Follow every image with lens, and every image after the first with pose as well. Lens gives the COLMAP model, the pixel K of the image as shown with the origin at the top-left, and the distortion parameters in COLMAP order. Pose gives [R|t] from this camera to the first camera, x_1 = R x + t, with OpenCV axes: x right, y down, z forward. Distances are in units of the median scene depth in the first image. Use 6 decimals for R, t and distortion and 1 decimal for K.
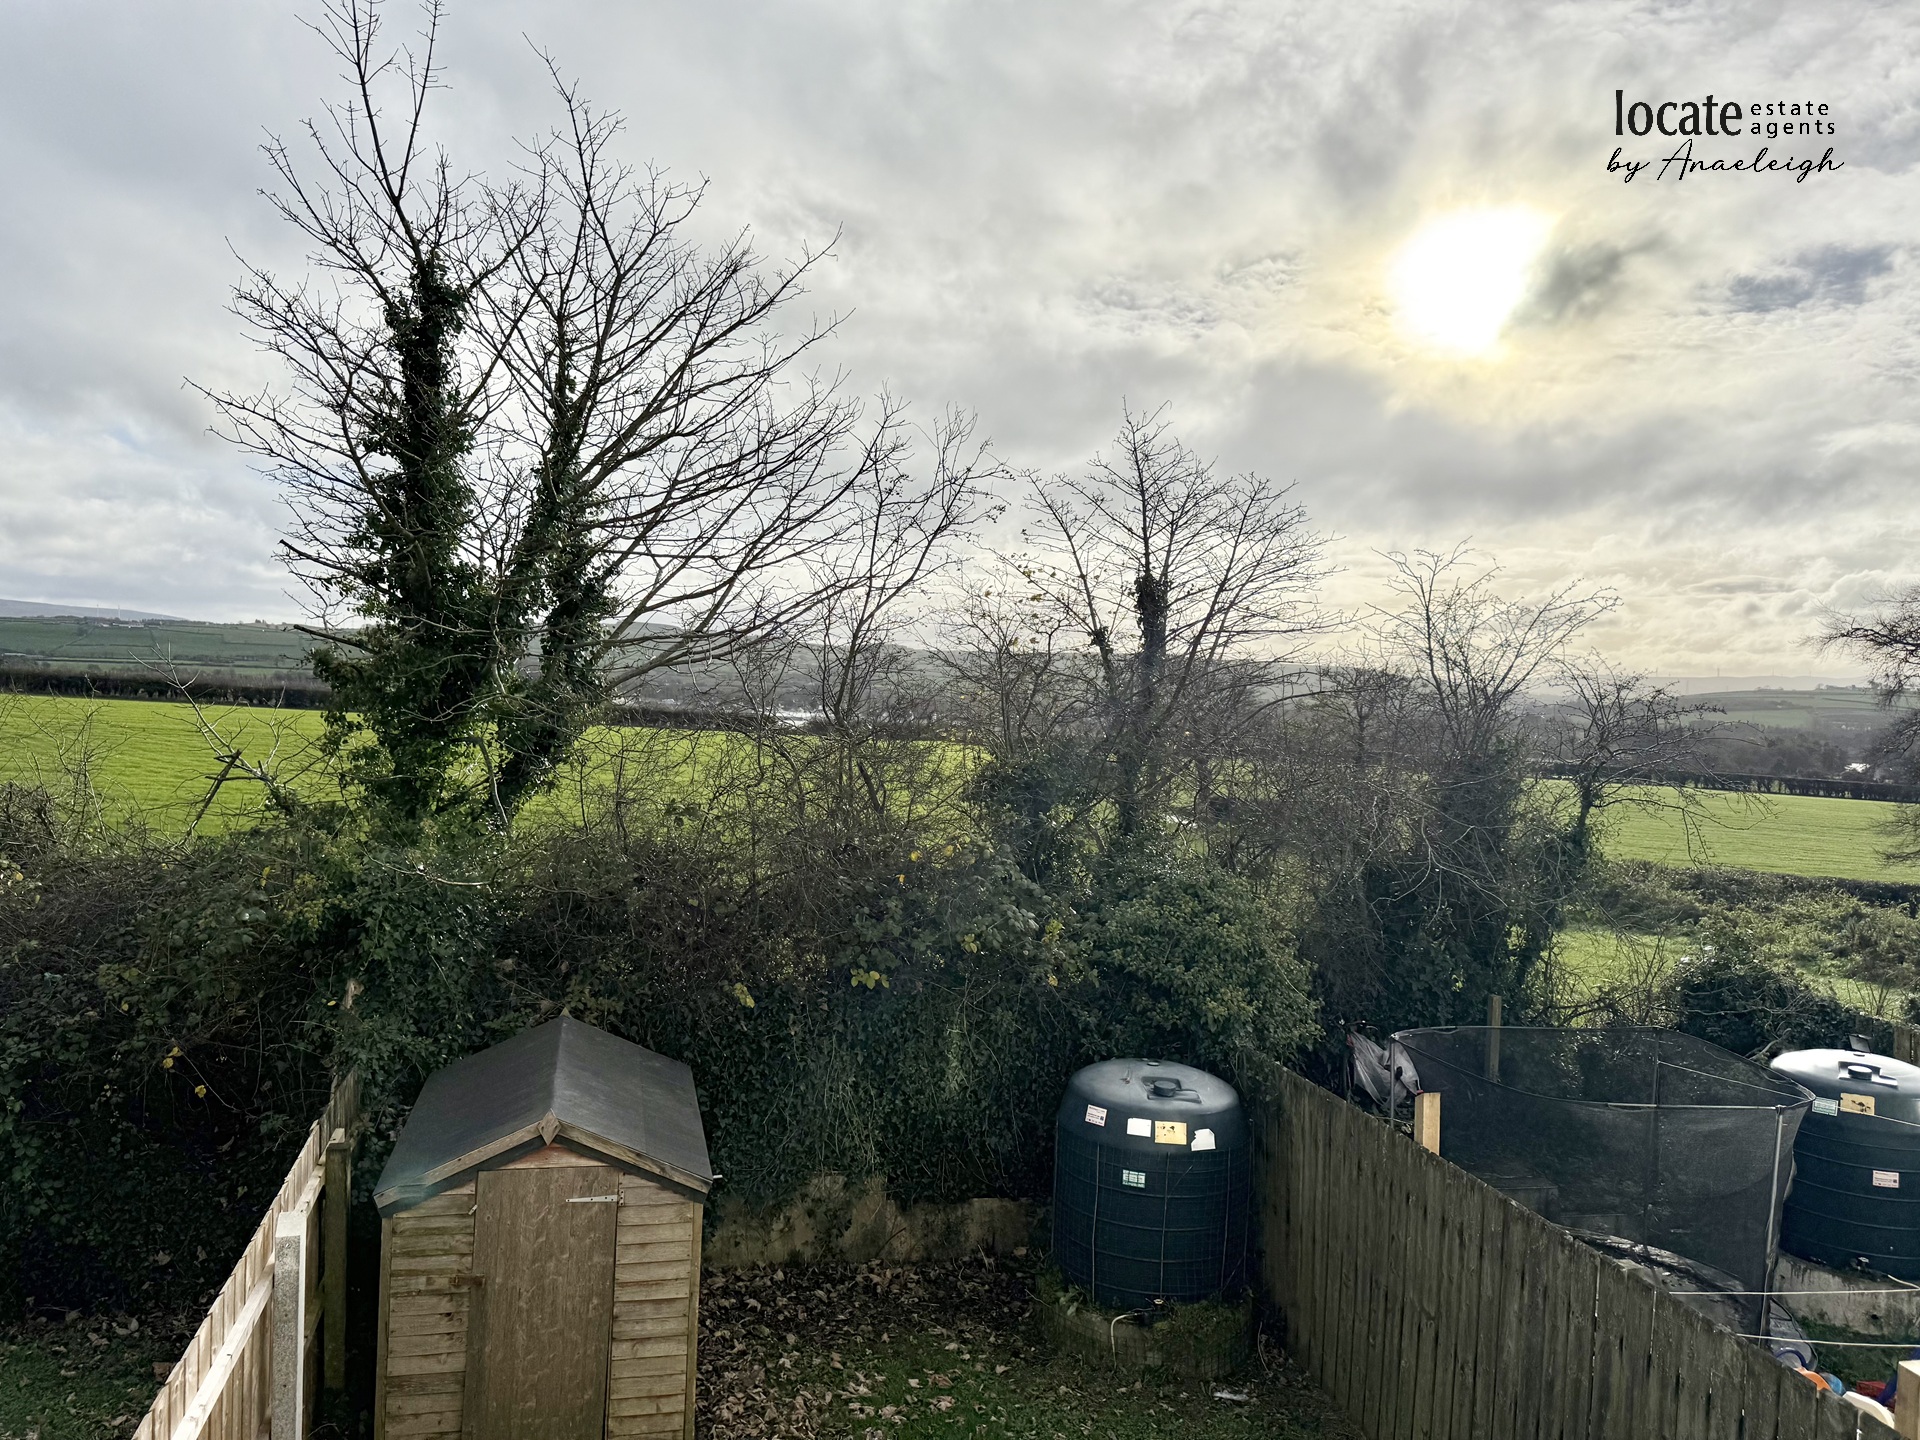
lens RADIAL K [[1341.2, 0, 959.0], [0, 1341.2, 728.9], [0, 0, 1]] dist [0.024255, -0.021922]
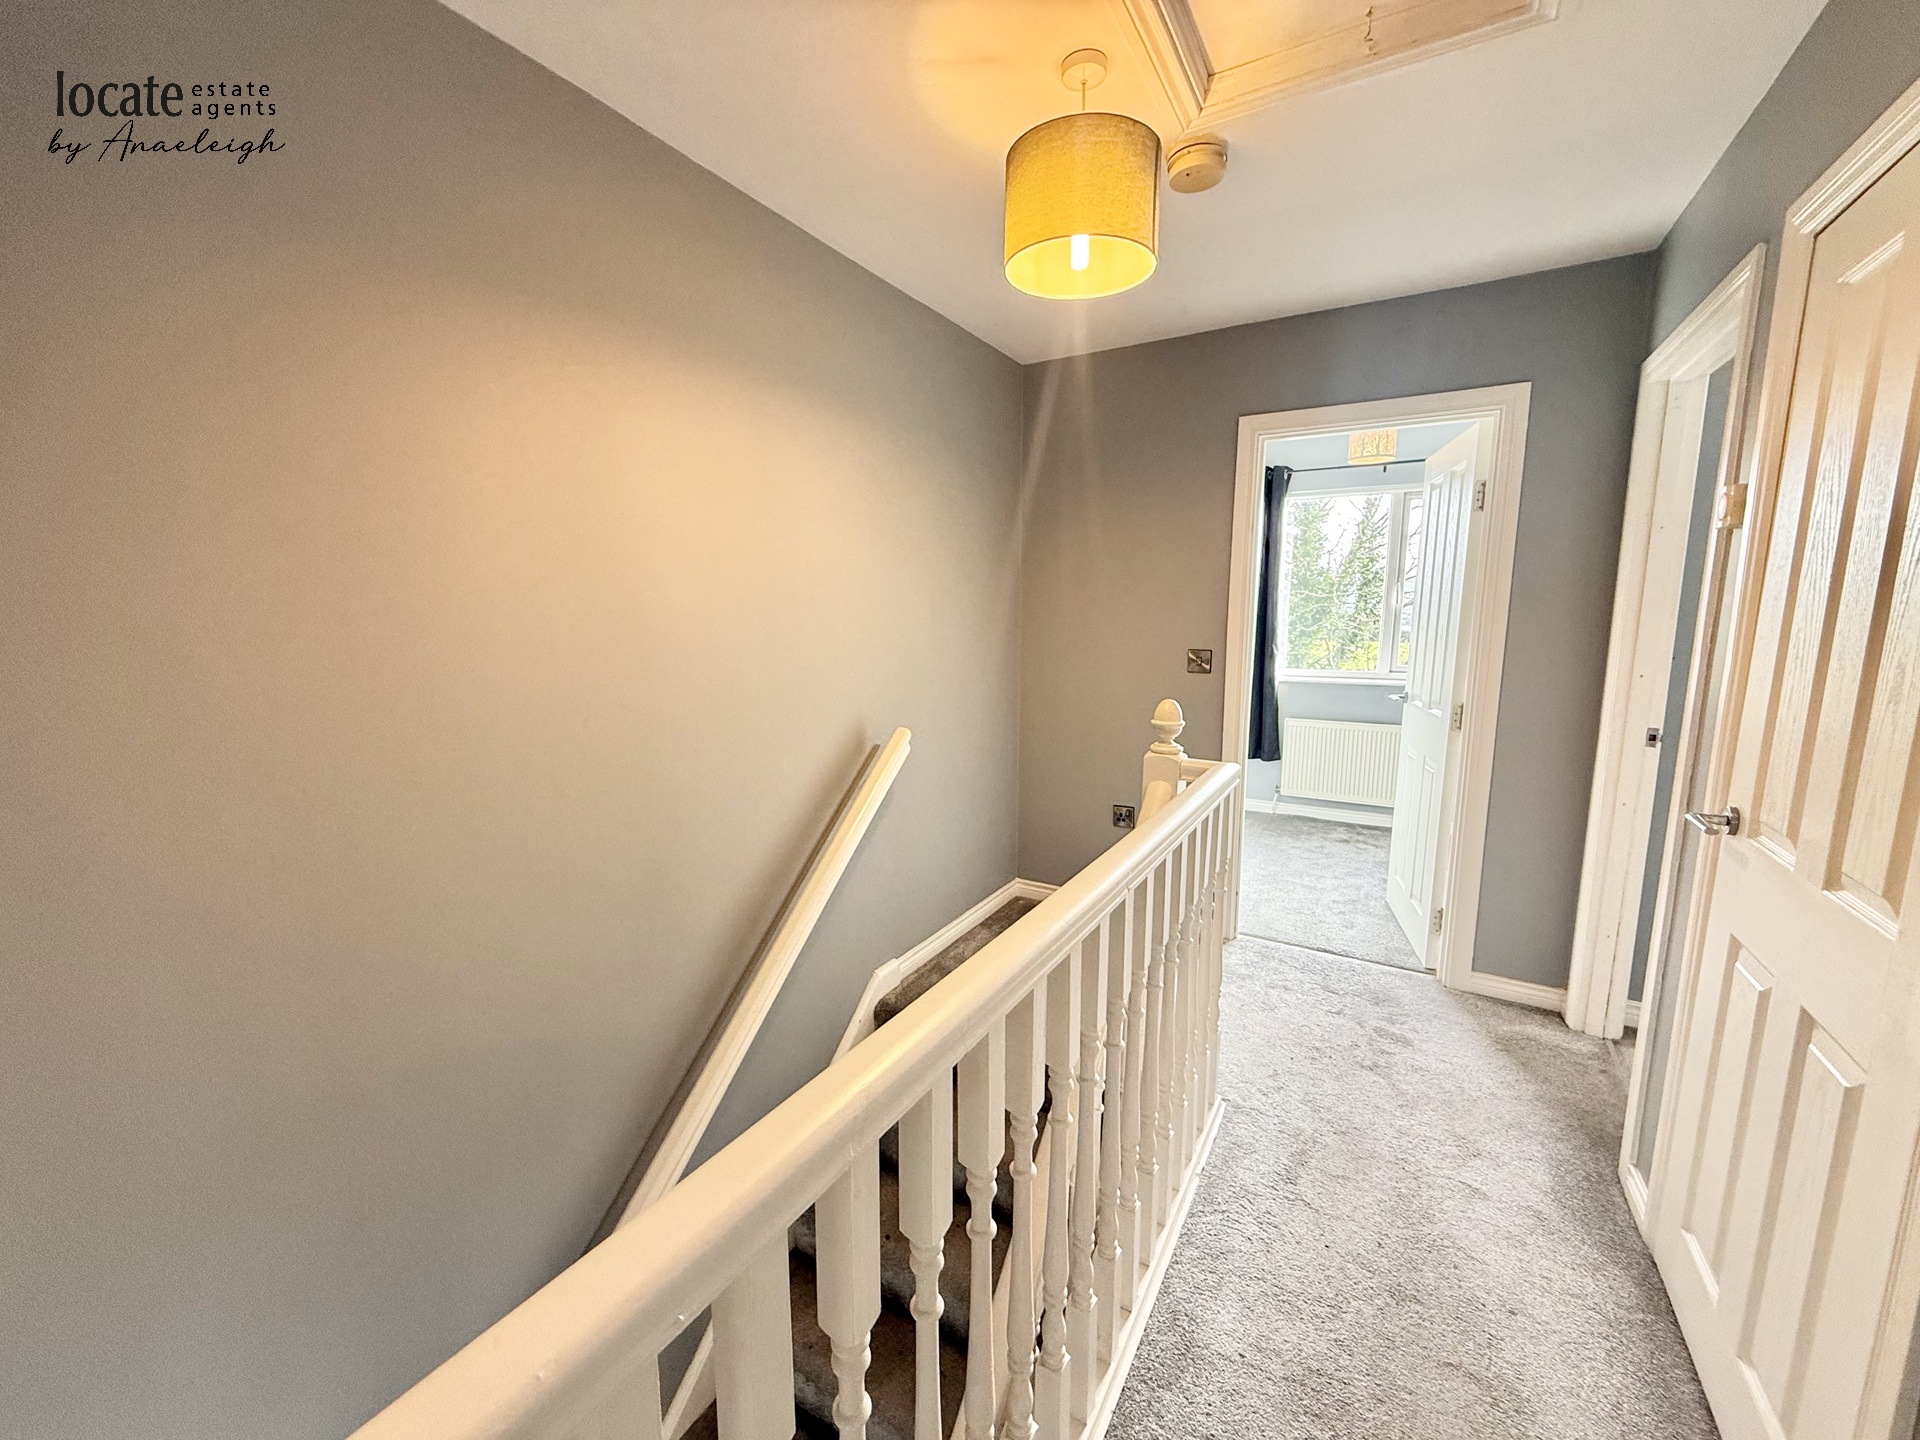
lens RADIAL K [[762.1, 0, 962.6], [0, 762.1, 719.9], [0, 0, 1]] dist [0.003641, -0.000242]
pose [[0.712998, 0.063632, -0.698273, 0.181185], [0.006046, 0.995279, 0.096871, 0.019650], [0.701140, -0.073291, 0.709247, -0.548774]]
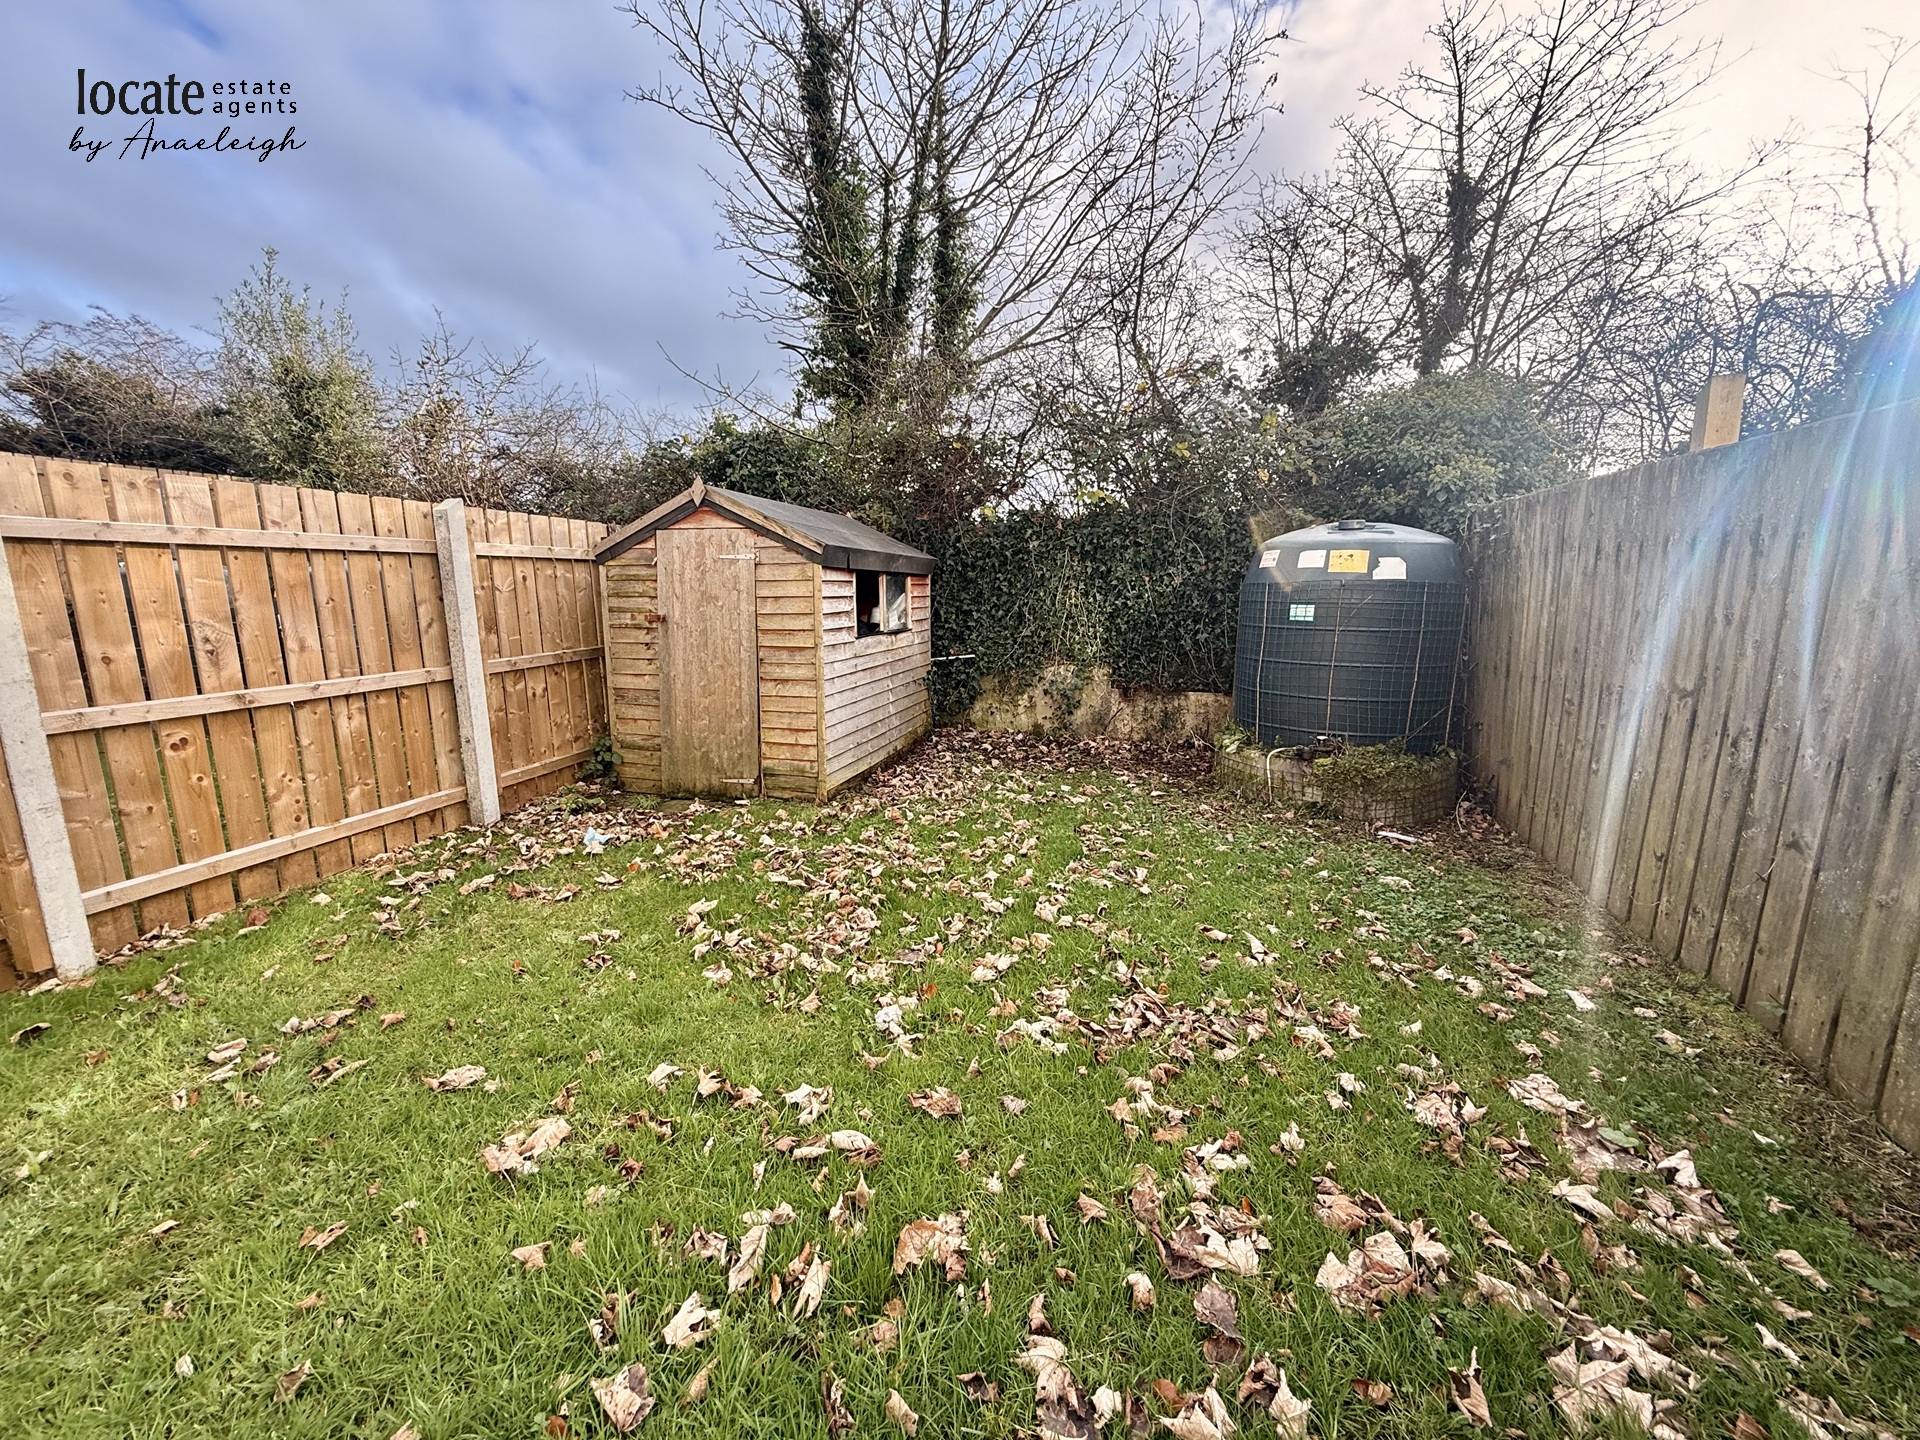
lens RADIAL K [[762.1, 0, 954.3], [0, 762.1, 726.9], [0, 0, 1]] dist [0.003641, -0.000242]
pose [[0.863192, 0.045320, -0.502837, 0.164301], [0.029554, 0.989719, 0.139936, 0.283406], [0.504009, -0.135653, 0.852979, 0.349894]]
